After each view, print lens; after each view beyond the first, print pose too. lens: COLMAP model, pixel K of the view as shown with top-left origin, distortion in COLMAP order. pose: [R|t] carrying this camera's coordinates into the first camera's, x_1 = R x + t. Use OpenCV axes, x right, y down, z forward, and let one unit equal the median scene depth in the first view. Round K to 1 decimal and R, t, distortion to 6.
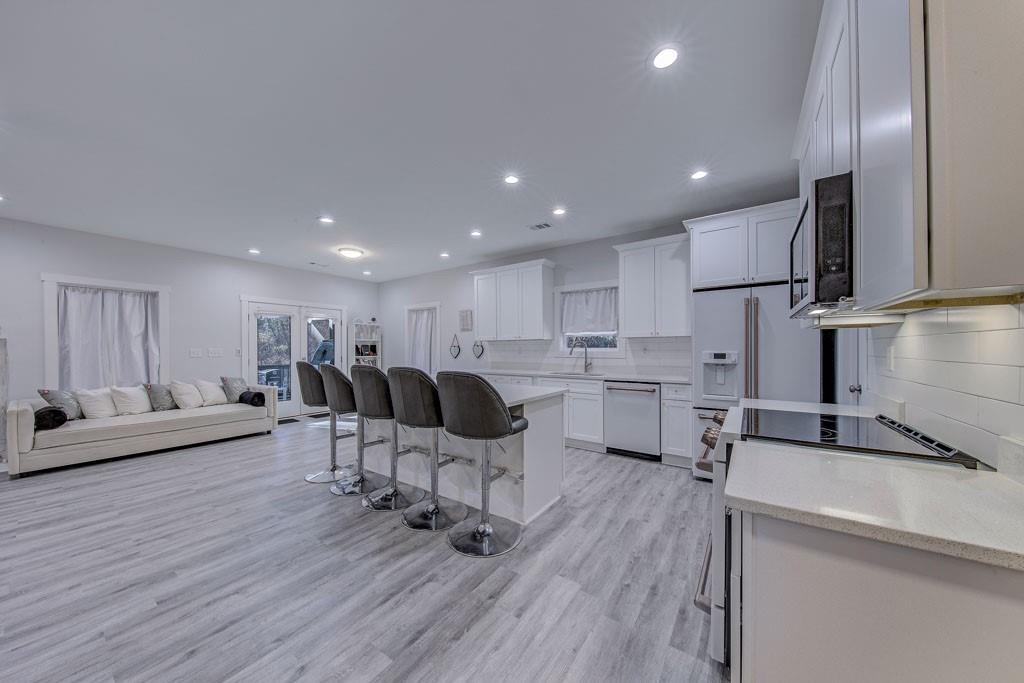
lens RADIAL K [[336.3, 0, 512.6], [0, 336.3, 350.4], [0, 0, 1]] dist [-0.002140, -0.001385]
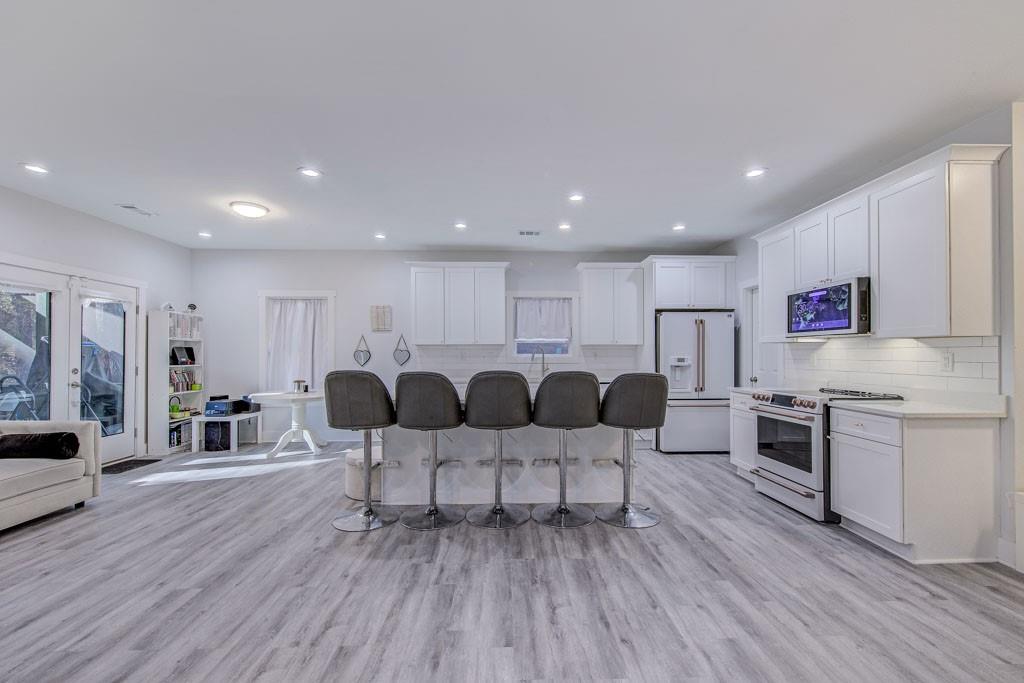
lens RADIAL K [[403.0, 0, 513.6], [0, 403.0, 350.2], [0, 0, 1]] dist [0.002684, -0.001267]
pose [[0.806744, 0.009551, 0.590824, -0.627667], [0.000543, 0.999857, -0.016905, 0.003509], [-0.590901, 0.013959, 0.806623, 0.052157]]
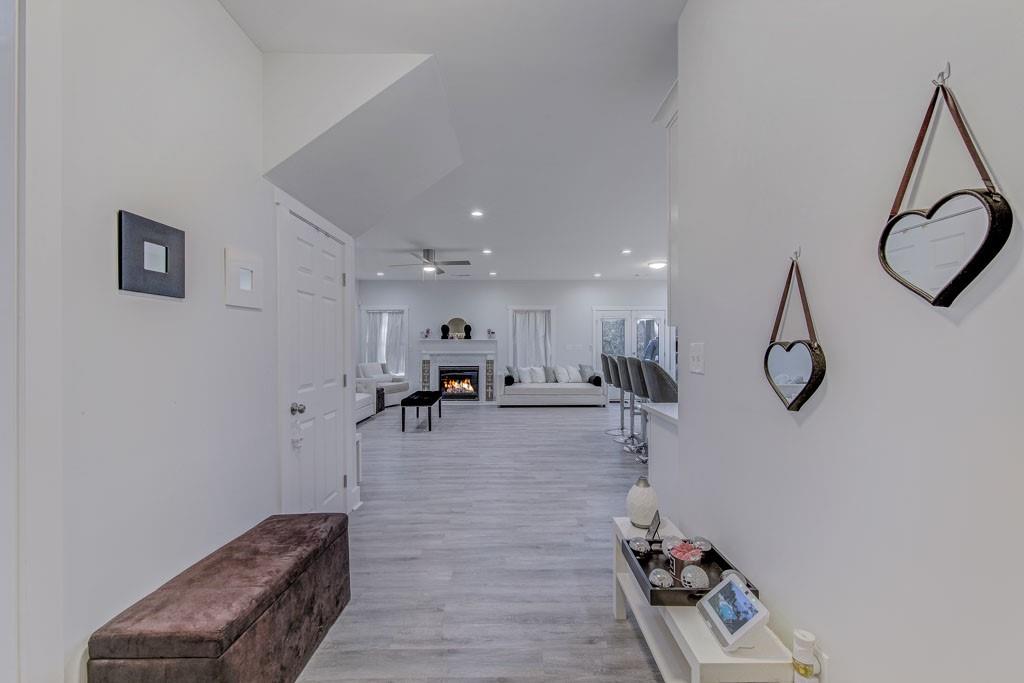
lens RADIAL K [[403.0, 0, 521.4], [0, 403.0, 348.7], [0, 0, 1]] dist [0.002684, -0.001267]
pose [[0.589900, 0.005935, -0.807454, 0.462634], [-0.003026, 0.999982, 0.005139, 0.003155], [0.807471, -0.000588, 0.589908, -0.279428]]
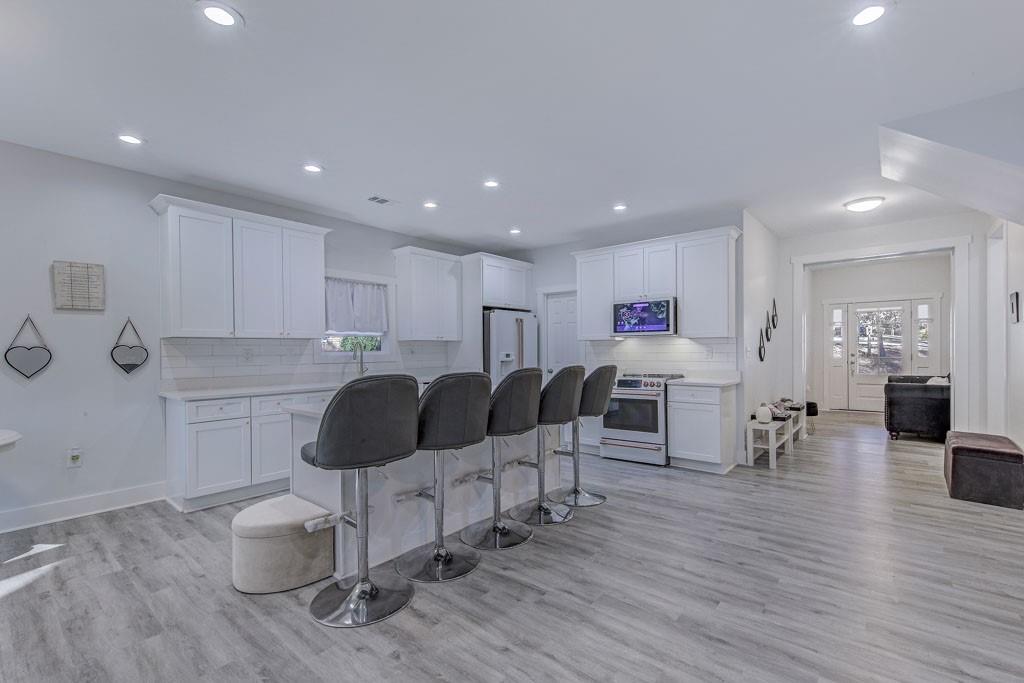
lens RADIAL K [[449.6, 0, 512.6], [0, 449.6, 352.0], [0, 0, 1]] dist [0.003045, -0.000150]
pose [[0.094334, 0.000678, 0.995540, -0.915356], [0.014731, 0.999889, -0.002077, 0.004116], [-0.995432, 0.014861, 0.094313, 0.550130]]
